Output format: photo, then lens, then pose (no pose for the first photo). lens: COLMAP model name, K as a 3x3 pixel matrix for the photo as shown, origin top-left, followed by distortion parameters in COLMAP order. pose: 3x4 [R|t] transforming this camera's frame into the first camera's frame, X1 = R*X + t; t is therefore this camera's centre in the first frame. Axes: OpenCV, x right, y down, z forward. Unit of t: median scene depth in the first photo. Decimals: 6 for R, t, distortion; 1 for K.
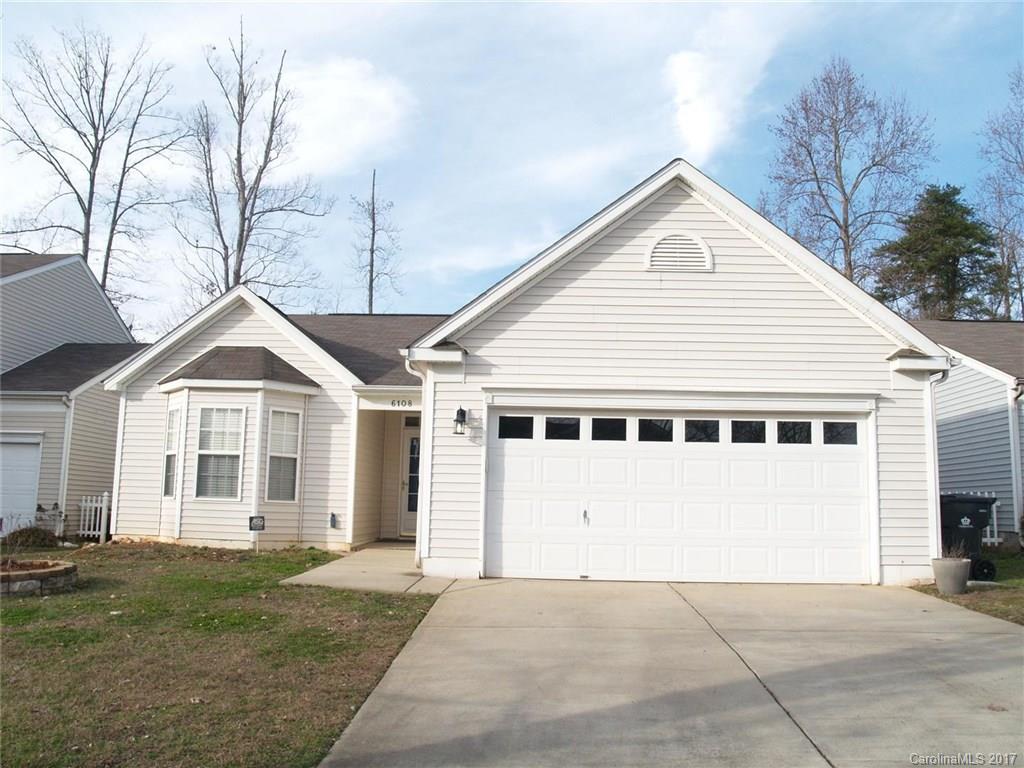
lens RADIAL K [[840.5, 0, 512.0], [0, 840.5, 384.0], [0, 0, 1]] dist [-0.122117, 0.077761]
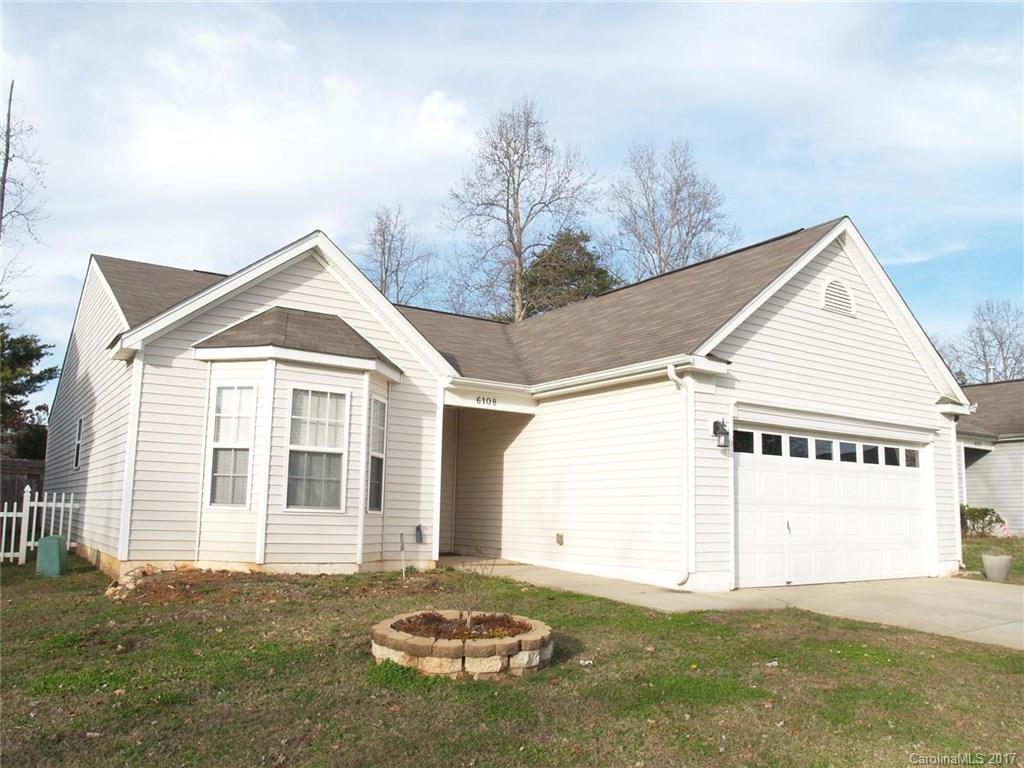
lens RADIAL K [[840.5, 0, 512.0], [0, 840.5, 384.0], [0, 0, 1]] dist [-0.122117, 0.077761]
pose [[0.800765, 0.088202, 0.592448, -0.667731], [-0.090955, 0.995534, -0.025276, 0.026268], [-0.592032, -0.033646, 0.805212, 0.276736]]
